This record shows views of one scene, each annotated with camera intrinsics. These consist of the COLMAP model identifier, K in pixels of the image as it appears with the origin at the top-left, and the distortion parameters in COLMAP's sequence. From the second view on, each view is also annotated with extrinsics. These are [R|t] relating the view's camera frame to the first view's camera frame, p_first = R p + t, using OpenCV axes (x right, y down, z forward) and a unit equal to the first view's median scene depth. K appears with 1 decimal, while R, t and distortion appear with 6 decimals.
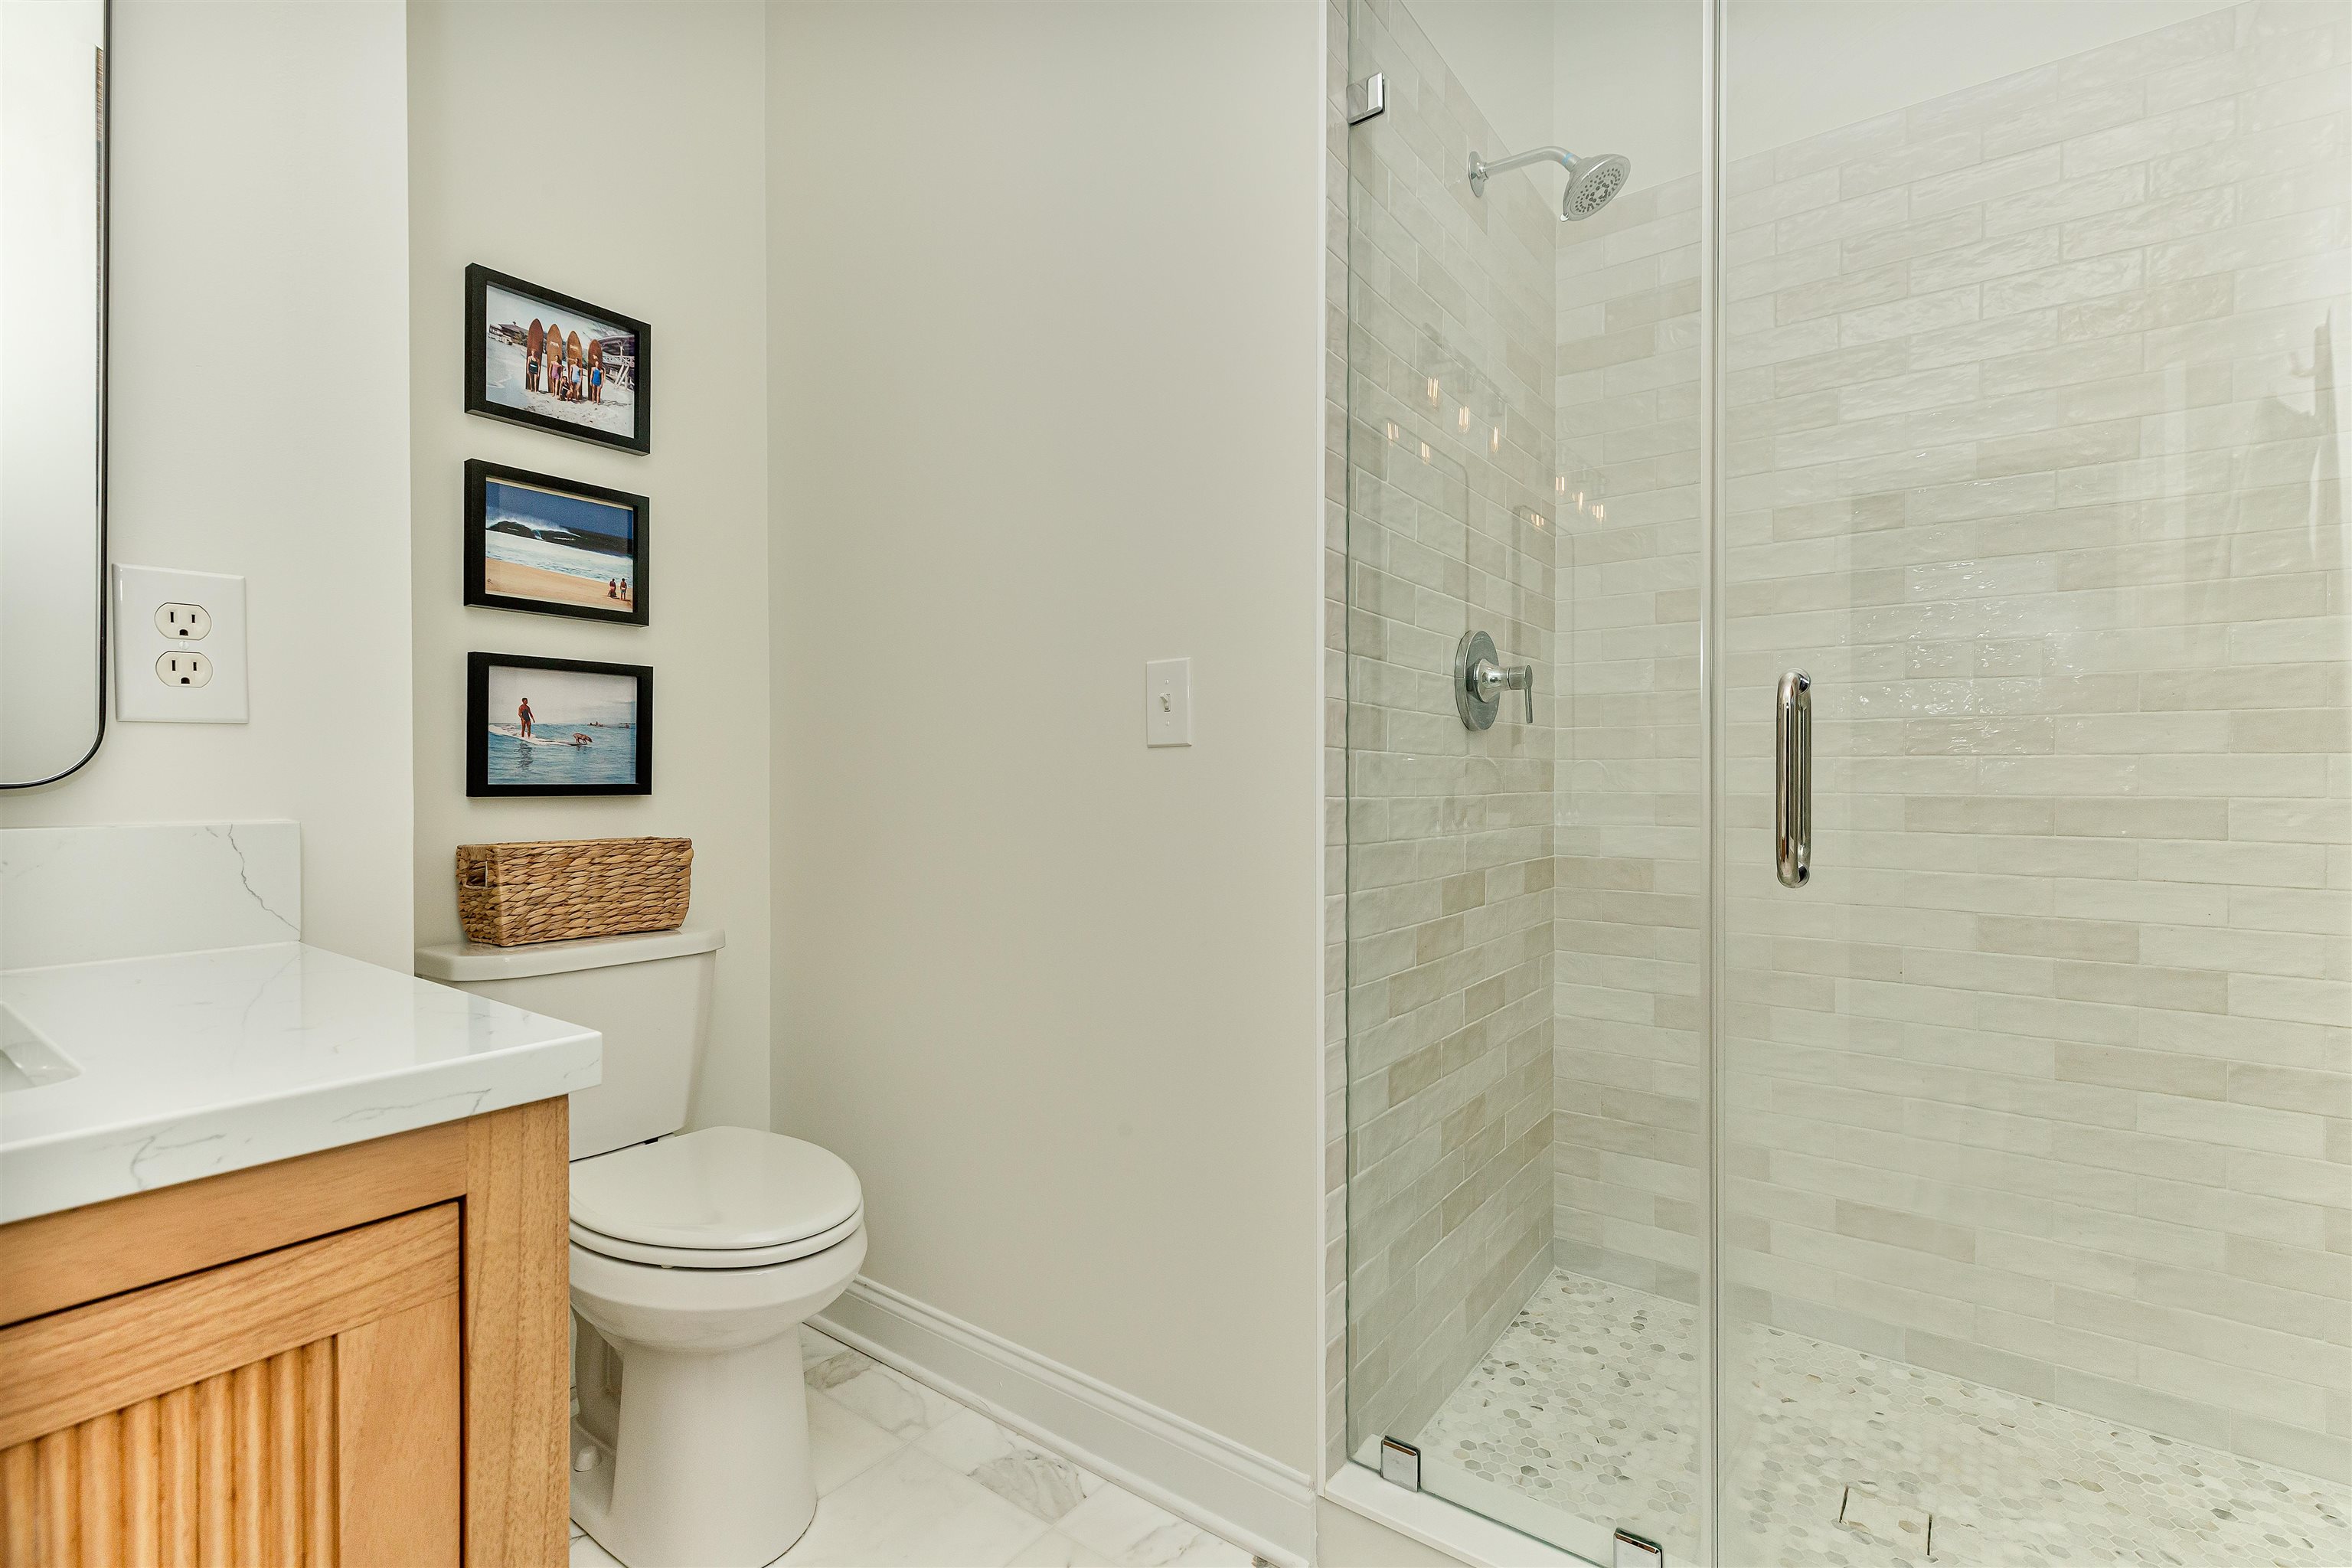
lens RADIAL K [[1054.3, 0, 1174.5], [0, 1054.3, 782.8], [0, 0, 1]] dist [0.000711, 0.000196]
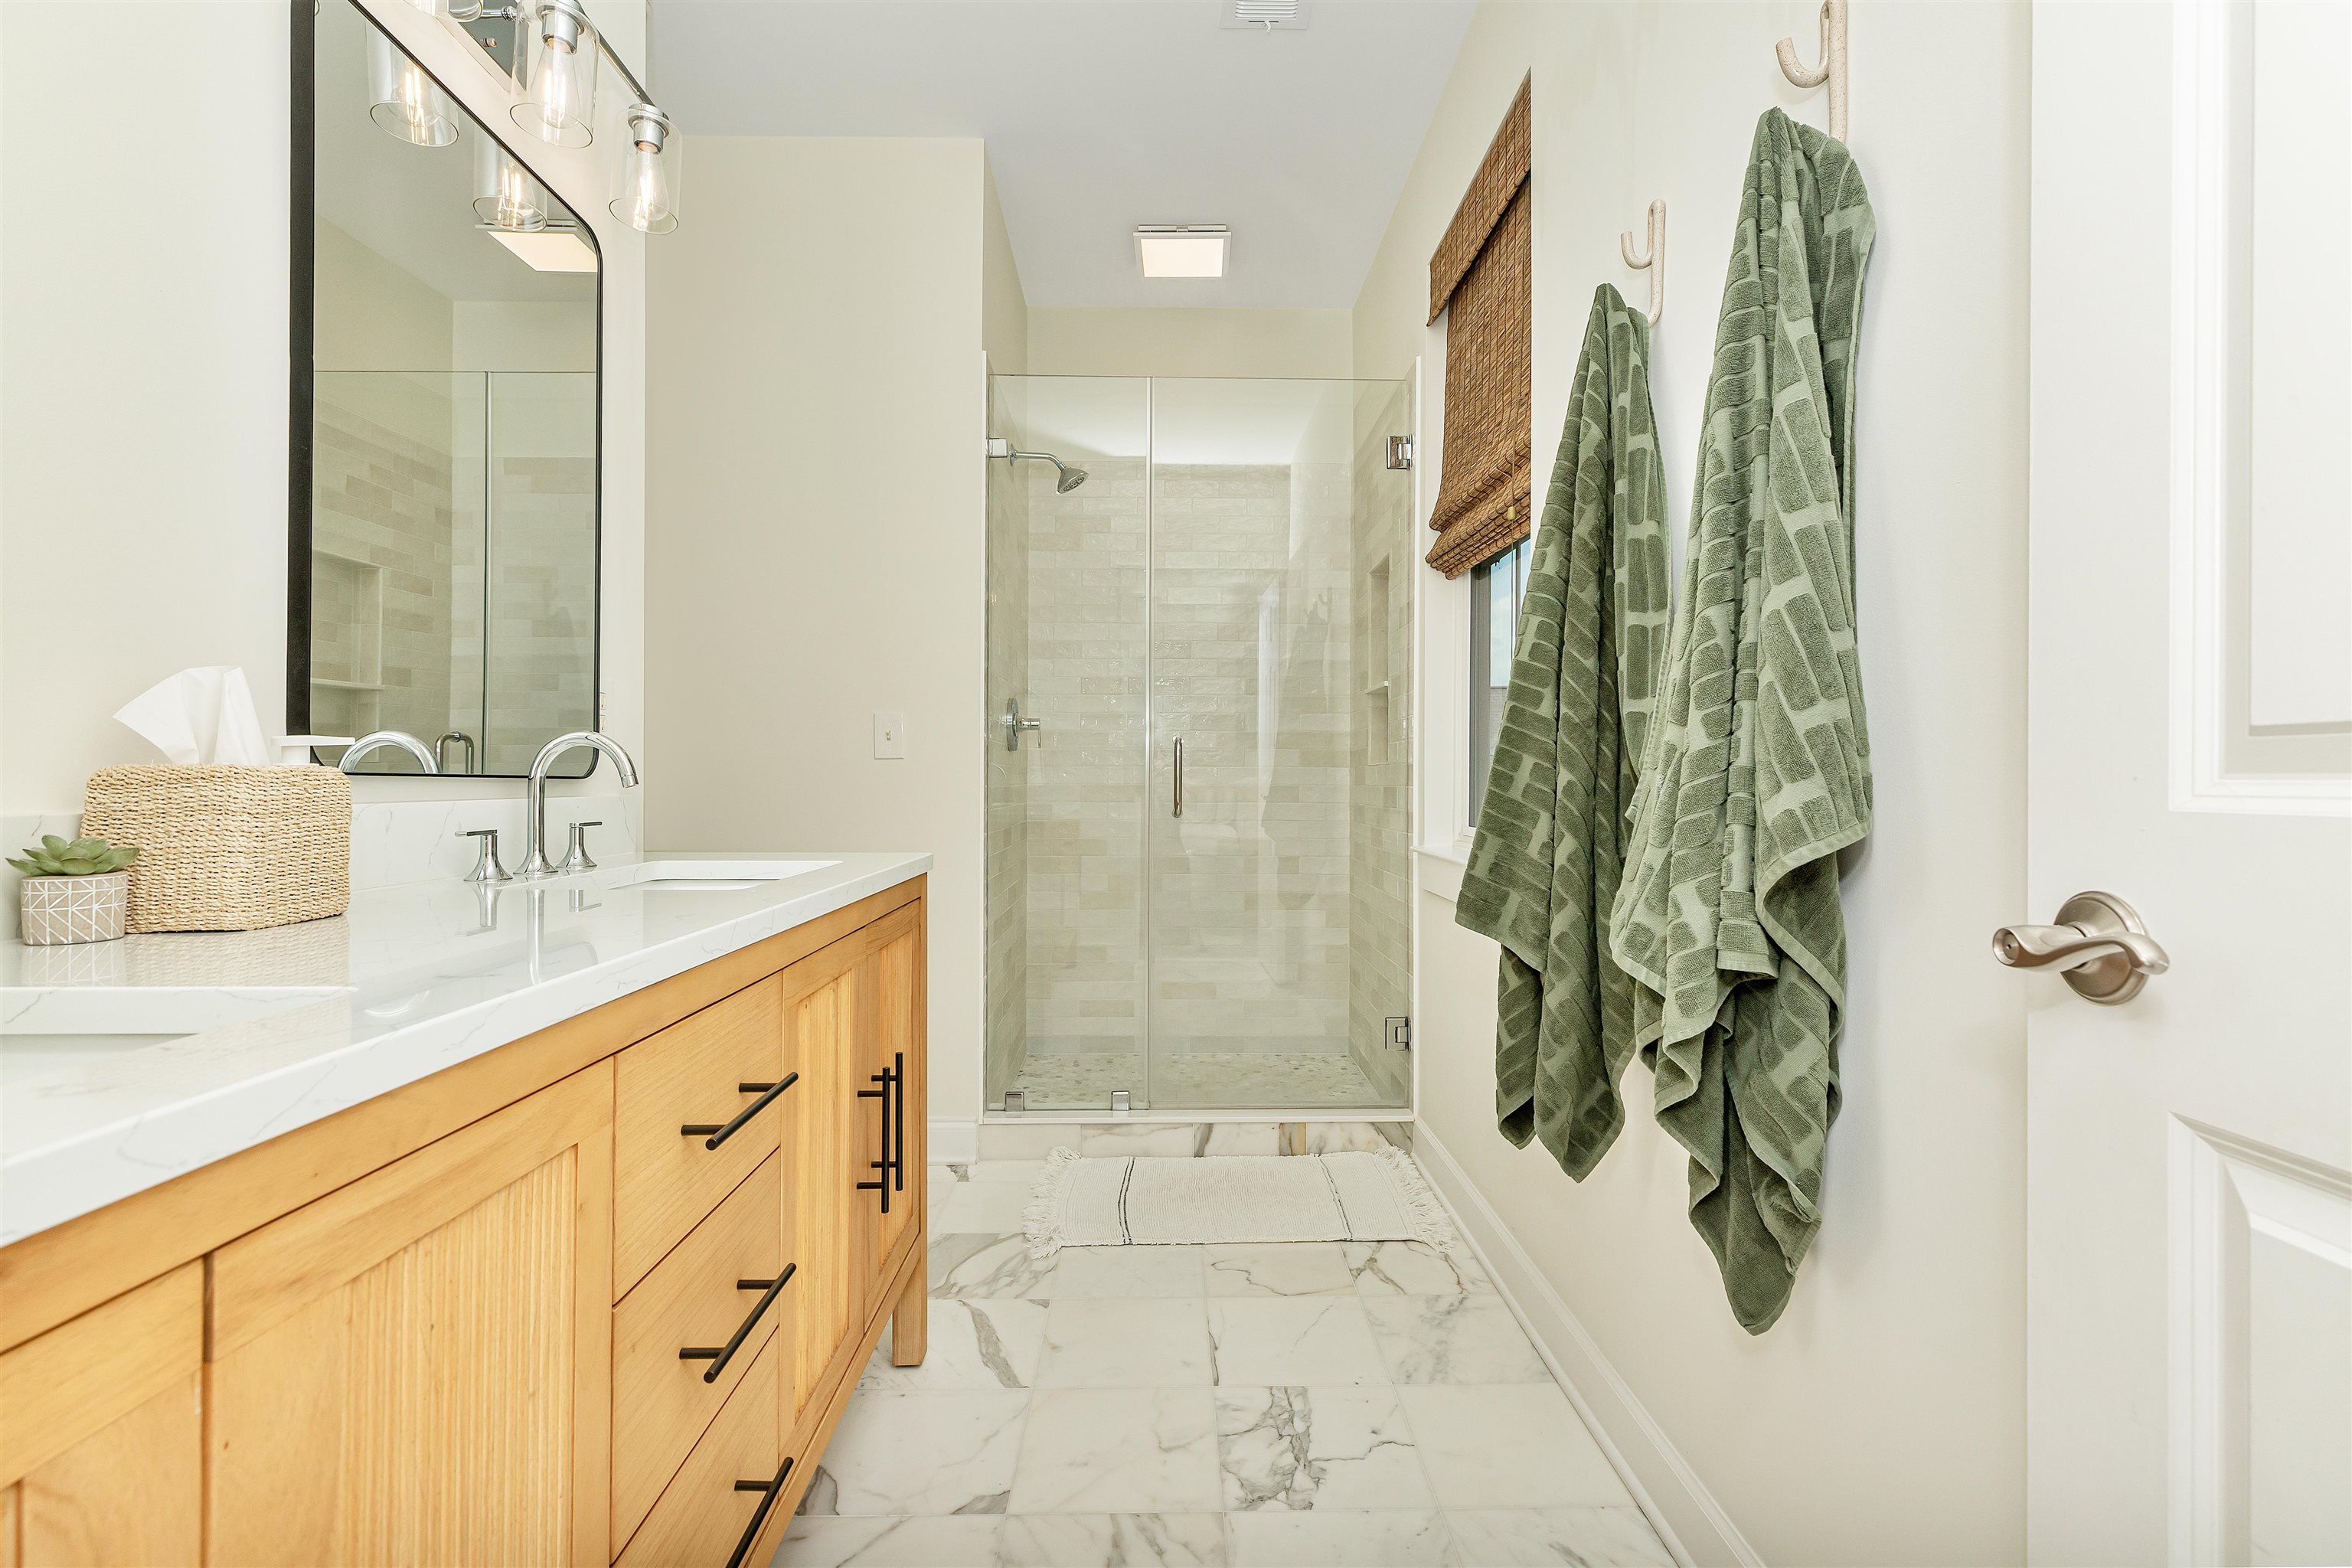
lens RADIAL K [[1054.3, 0, 1177.5], [0, 1054.3, 780.4], [0, 0, 1]] dist [0.000711, 0.000196]
pose [[0.792376, 0.001466, 0.610031, -0.639575], [-0.001230, 0.999999, -0.000806, 0.004422], [-0.610032, -0.000112, 0.792377, -0.684457]]
